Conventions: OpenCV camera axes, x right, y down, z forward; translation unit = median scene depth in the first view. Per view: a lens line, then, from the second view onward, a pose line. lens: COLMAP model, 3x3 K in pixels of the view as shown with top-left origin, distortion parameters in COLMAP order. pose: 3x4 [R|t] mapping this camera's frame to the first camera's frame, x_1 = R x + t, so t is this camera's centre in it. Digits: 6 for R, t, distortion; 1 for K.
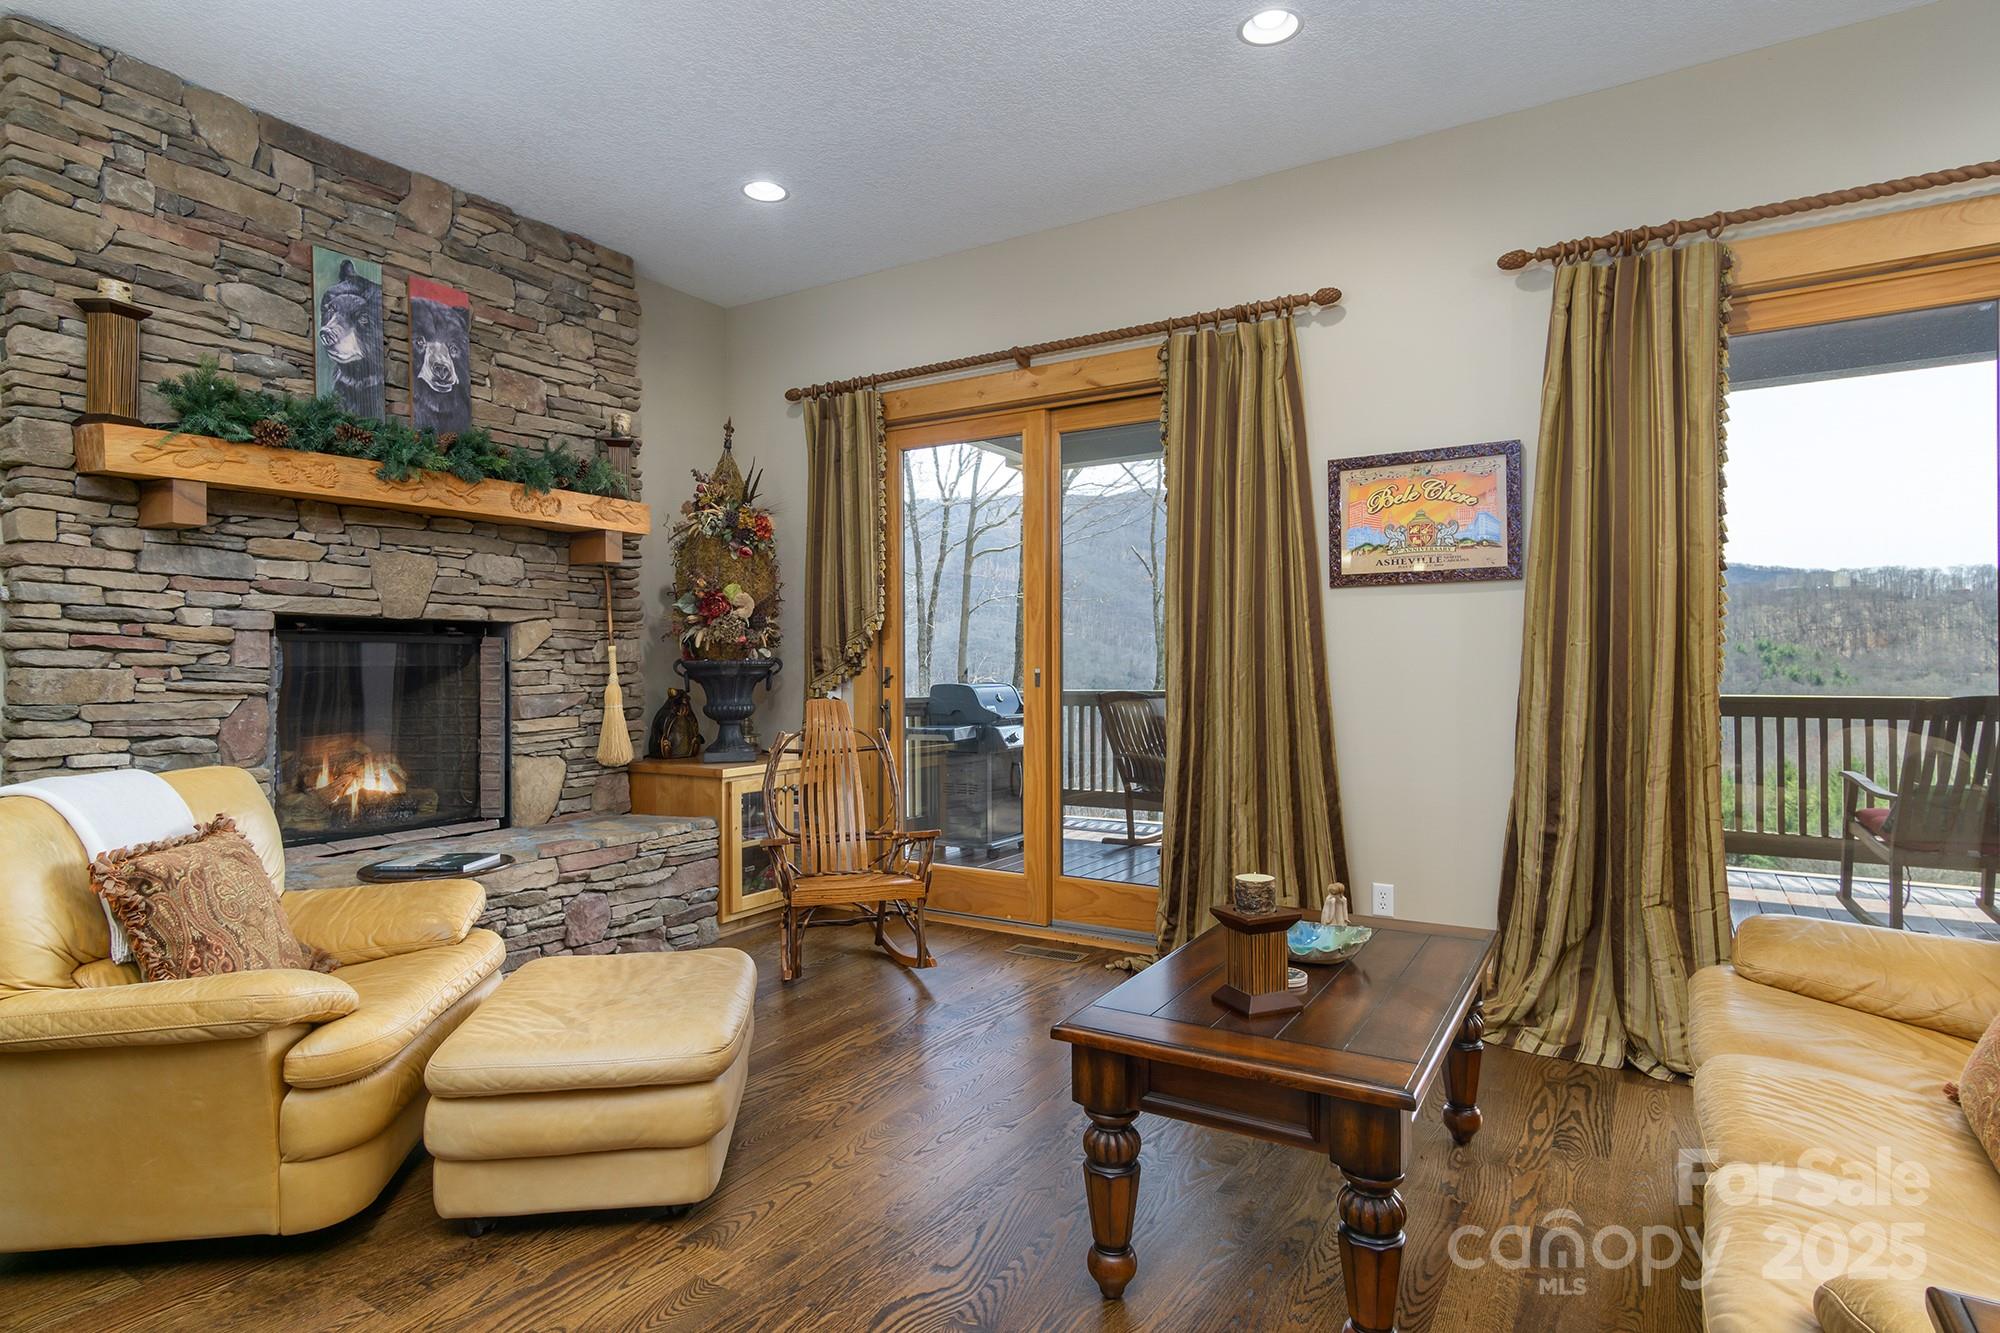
lens RADIAL K [[1054.9, 0, 1000.0], [0, 1054.9, 666.5], [0, 0, 1]] dist [0.002583, 0.000768]
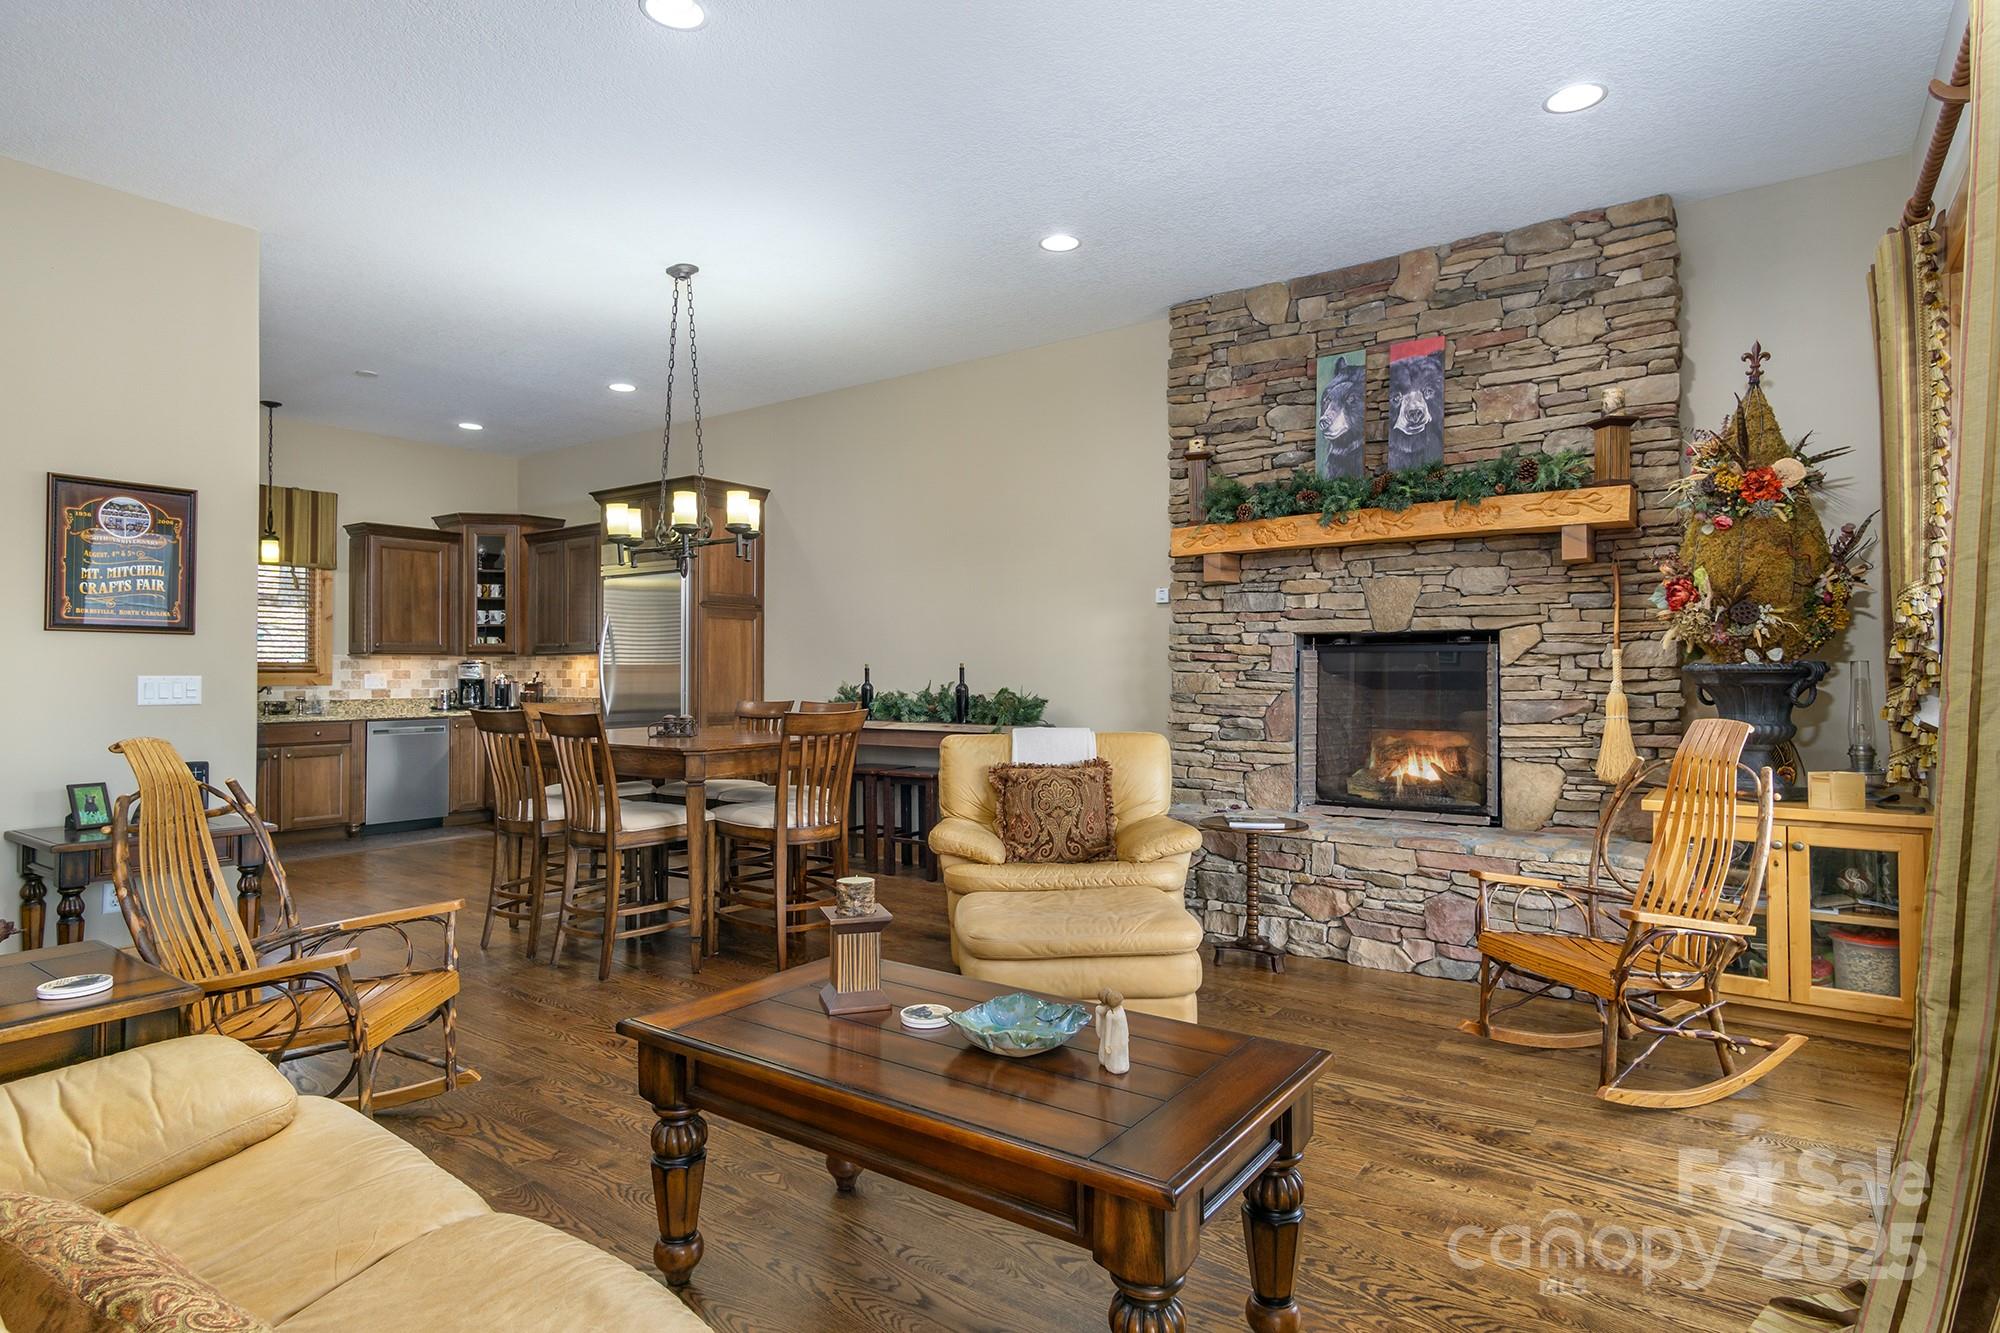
lens RADIAL K [[1054.9, 0, 1000.0], [0, 1054.9, 666.5], [0, 0, 1]] dist [0.002583, 0.000768]
pose [[-0.069778, -0.003106, -0.997558, 0.661358], [-0.000760, 0.999995, -0.003060, -0.002037], [0.997562, 0.000545, -0.069780, 0.638628]]
